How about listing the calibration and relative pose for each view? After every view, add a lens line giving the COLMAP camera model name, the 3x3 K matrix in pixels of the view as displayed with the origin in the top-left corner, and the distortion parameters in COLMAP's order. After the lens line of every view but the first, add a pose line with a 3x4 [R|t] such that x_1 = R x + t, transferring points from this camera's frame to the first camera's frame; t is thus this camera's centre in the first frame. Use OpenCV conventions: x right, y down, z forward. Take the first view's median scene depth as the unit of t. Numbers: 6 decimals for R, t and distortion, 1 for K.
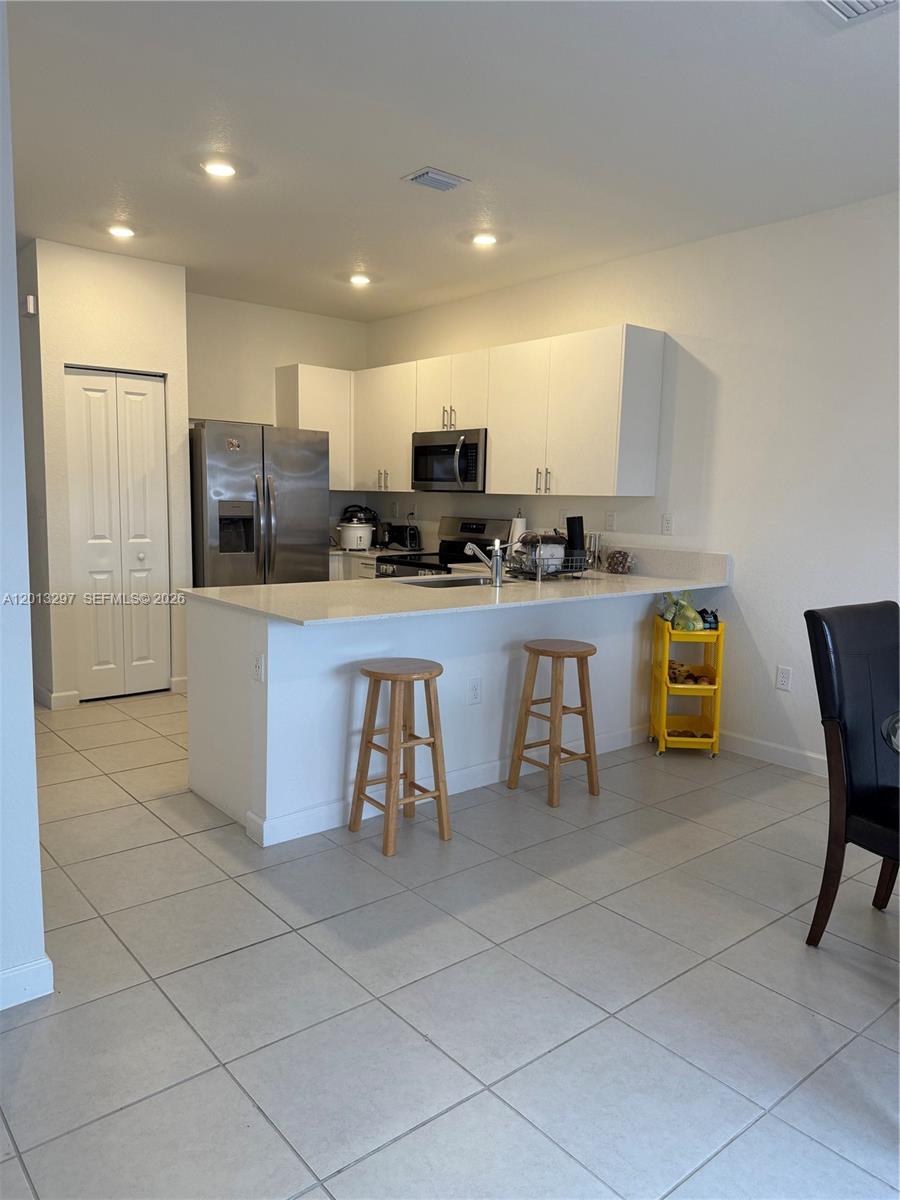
lens RADIAL K [[854.5, 0, 449.5], [0, 854.5, 600.5], [0, 0, 1]] dist [0.003340, -0.000046]
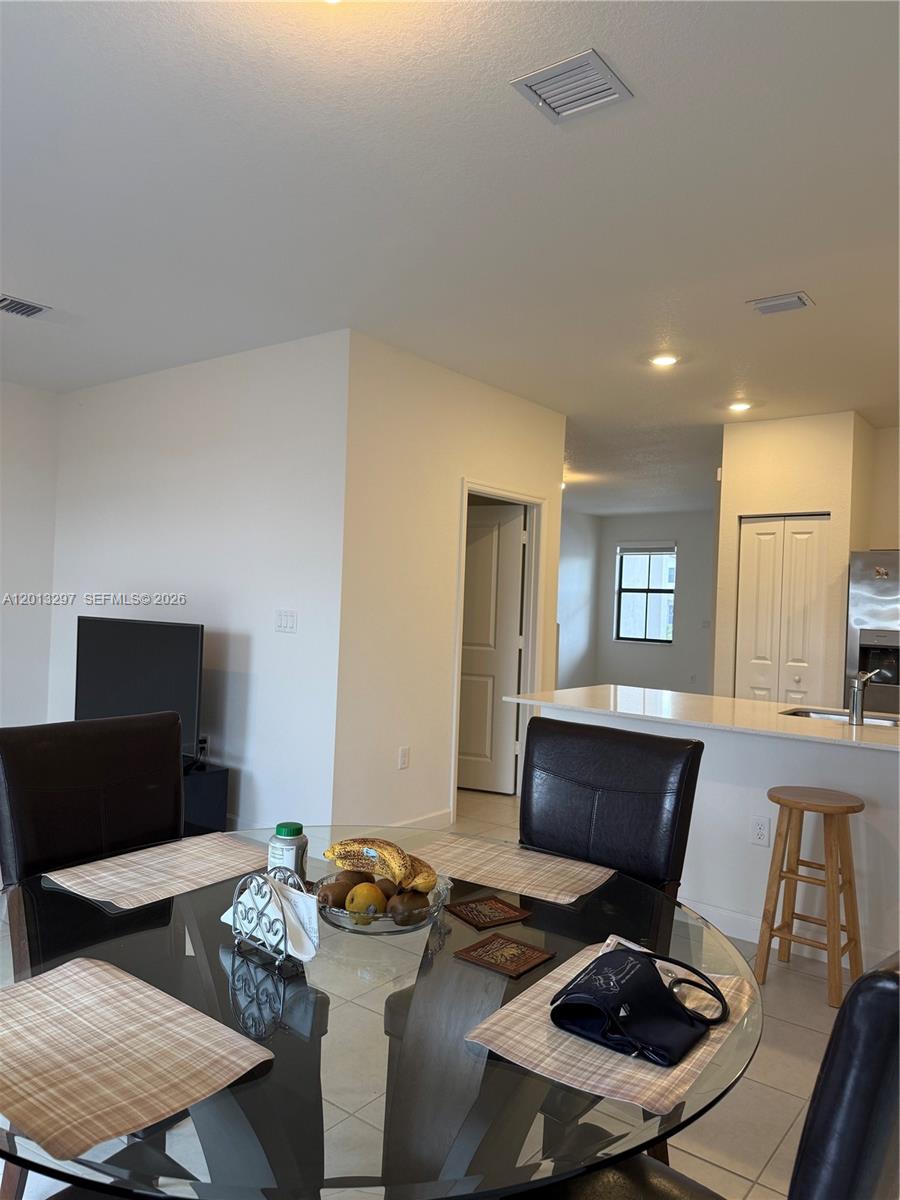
lens RADIAL K [[854.5, 0, 448.2], [0, 854.5, 599.9], [0, 0, 1]] dist [0.003340, -0.000046]
pose [[0.240854, -0.021568, -0.970322, 0.588784], [-0.151721, 0.986625, -0.059591, -0.018305], [0.958629, 0.161571, 0.234360, 0.302334]]
